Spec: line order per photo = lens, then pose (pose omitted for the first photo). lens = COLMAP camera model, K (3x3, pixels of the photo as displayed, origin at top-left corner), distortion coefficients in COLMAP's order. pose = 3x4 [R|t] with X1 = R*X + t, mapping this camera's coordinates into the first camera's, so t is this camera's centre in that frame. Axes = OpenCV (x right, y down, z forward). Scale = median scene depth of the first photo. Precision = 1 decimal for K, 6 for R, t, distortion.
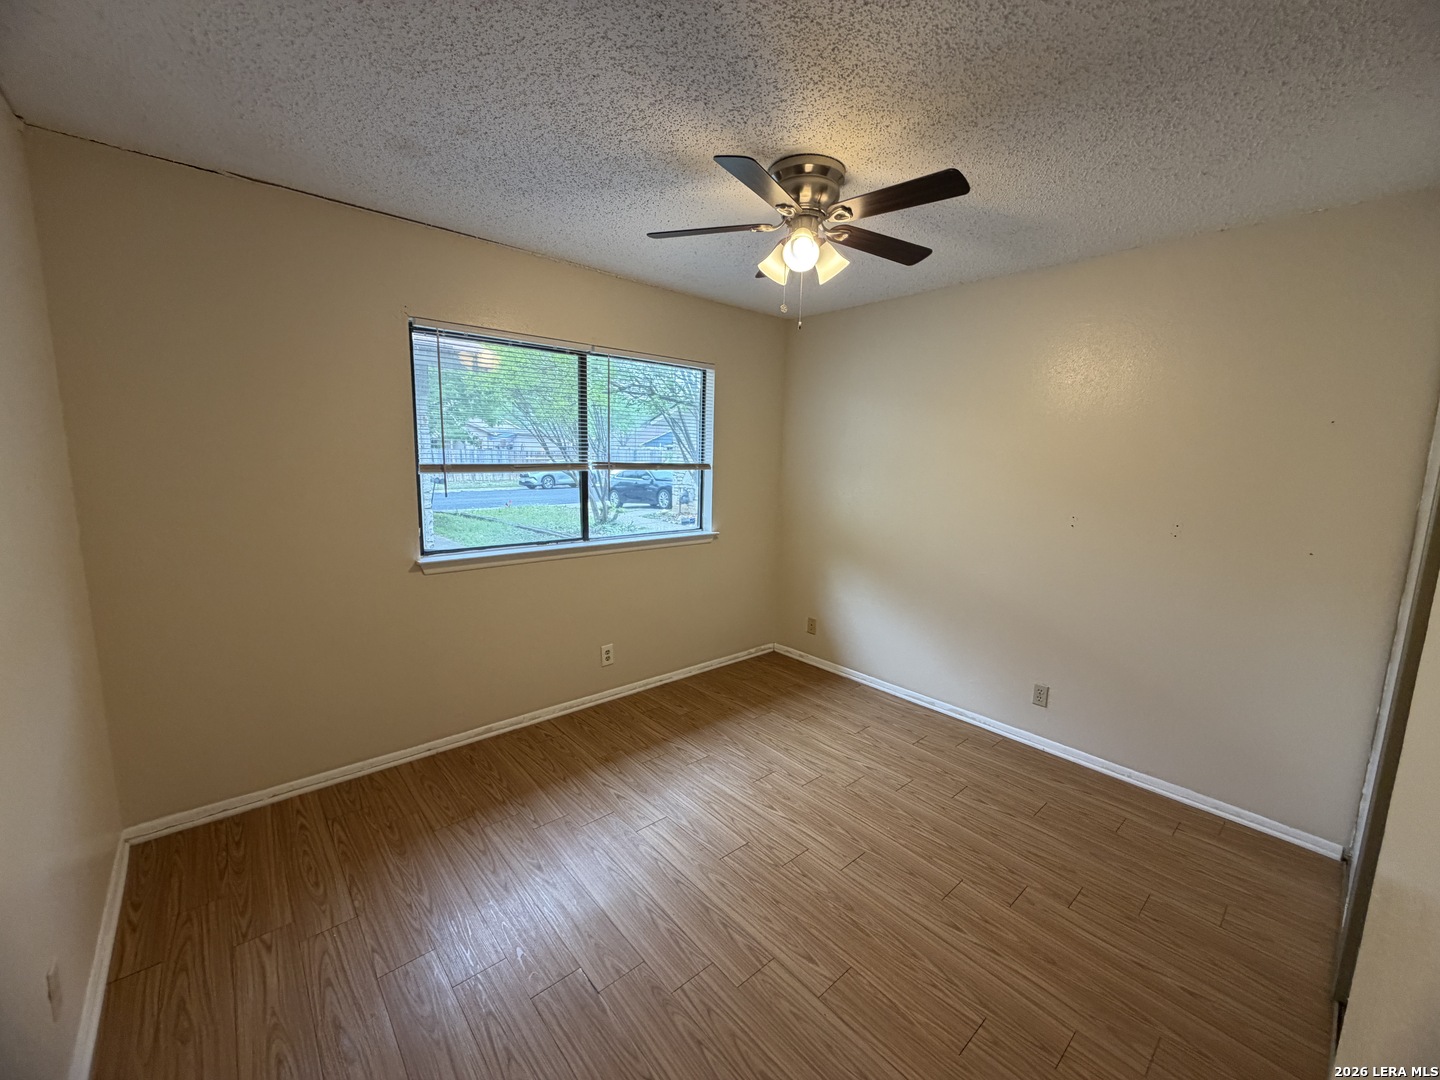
lens RADIAL K [[575.6, 0, 720.0], [0, 575.6, 540.0], [0, 0, 1]] dist [-0.005580, -0.000097]
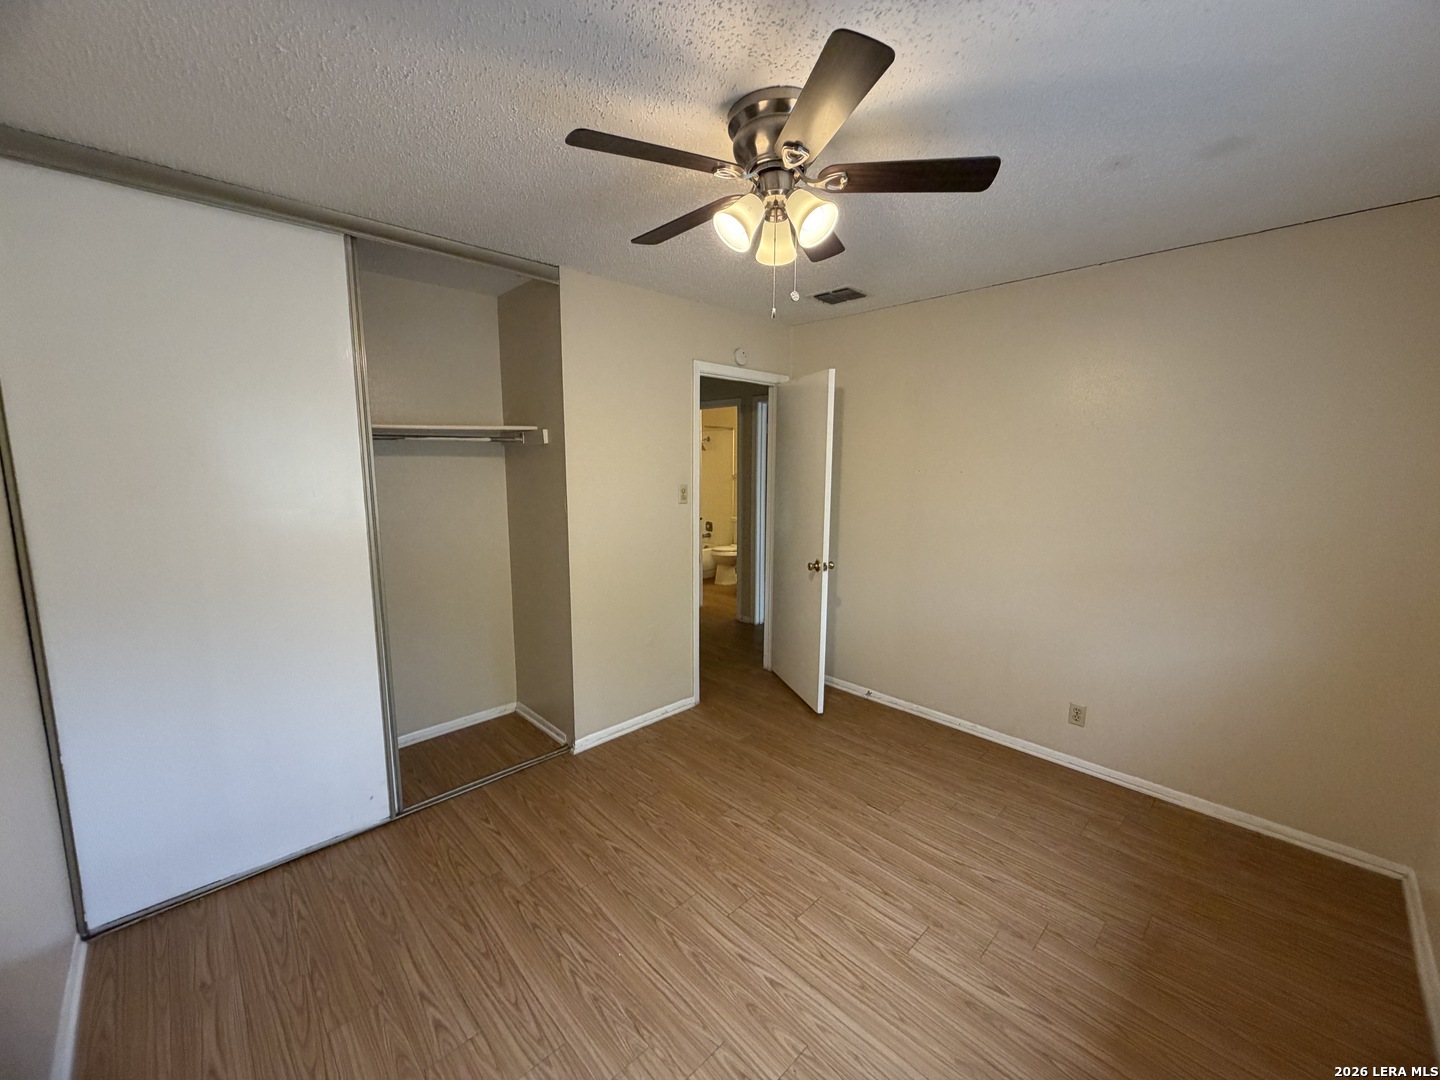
lens RADIAL K [[575.6, 0, 720.0], [0, 575.6, 540.0], [0, 0, 1]] dist [-0.005580, -0.000097]
pose [[-0.998155, -0.022250, -0.056496, 0.256428], [-0.037312, 0.958799, 0.281623, -0.305666], [0.047902, 0.283212, -0.957860, 1.888520]]
